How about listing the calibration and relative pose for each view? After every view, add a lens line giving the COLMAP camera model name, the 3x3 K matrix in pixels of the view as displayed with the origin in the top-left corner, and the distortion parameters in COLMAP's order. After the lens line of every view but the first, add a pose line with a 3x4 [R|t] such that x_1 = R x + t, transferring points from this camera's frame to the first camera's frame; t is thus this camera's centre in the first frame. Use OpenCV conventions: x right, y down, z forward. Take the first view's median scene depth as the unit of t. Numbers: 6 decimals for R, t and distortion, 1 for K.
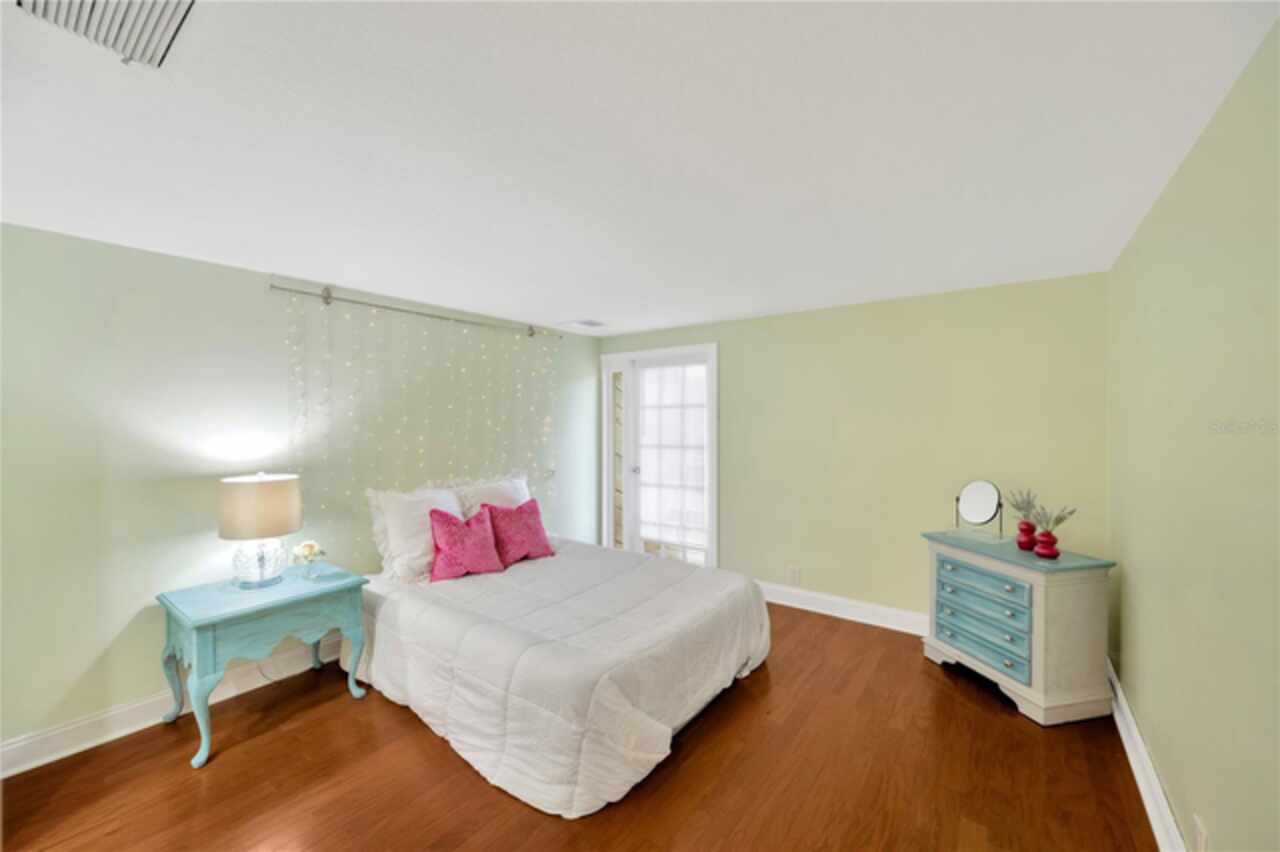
lens RADIAL K [[501.9, 0, 646.3], [0, 501.9, 425.3], [0, 0, 1]] dist [0.002208, 0.000494]
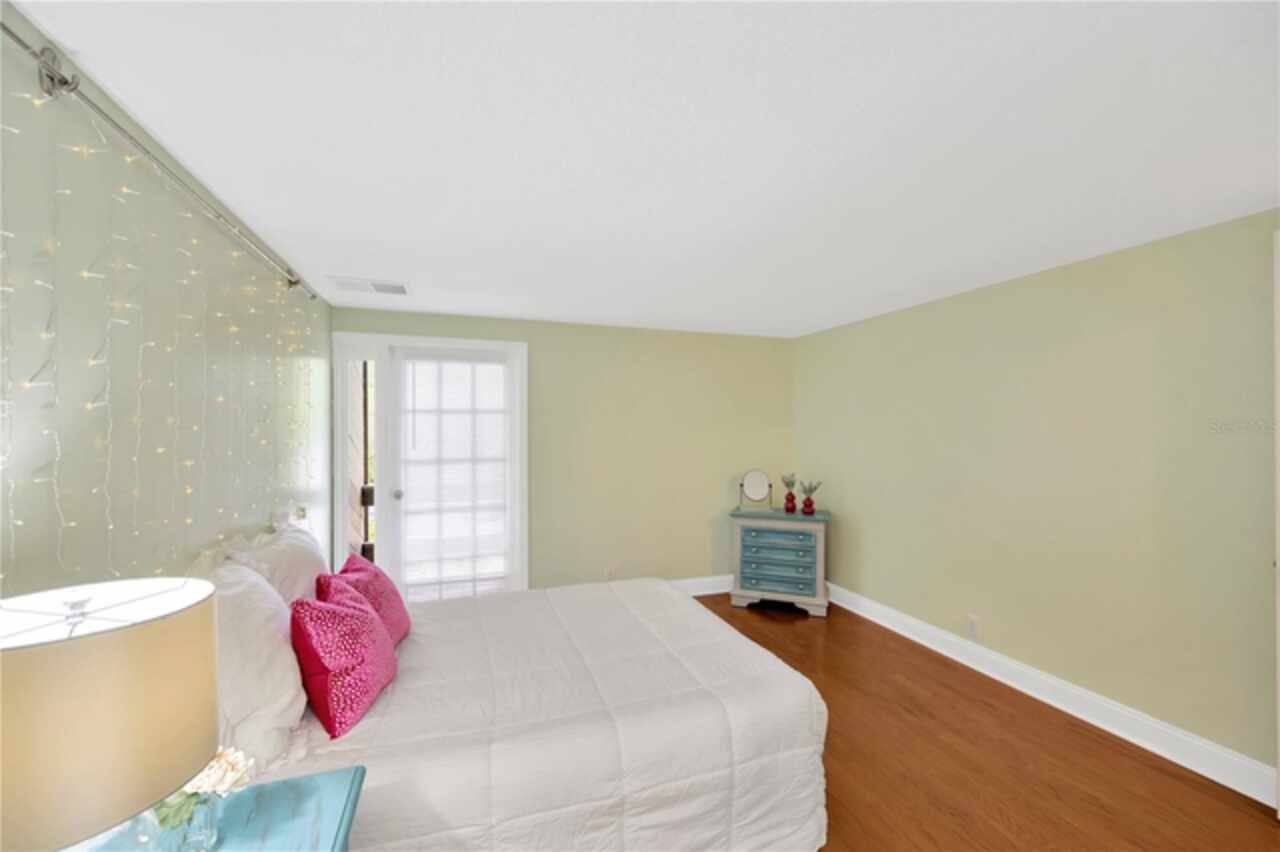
lens RADIAL K [[501.9, 0, 641.1], [0, 501.9, 427.0], [0, 0, 1]] dist [0.002208, 0.000494]
pose [[0.566463, 0.003368, 0.824080, -0.695298], [0.008741, 0.999911, -0.010095, -0.001896], [-0.824041, 0.012921, 0.566383, 0.448123]]
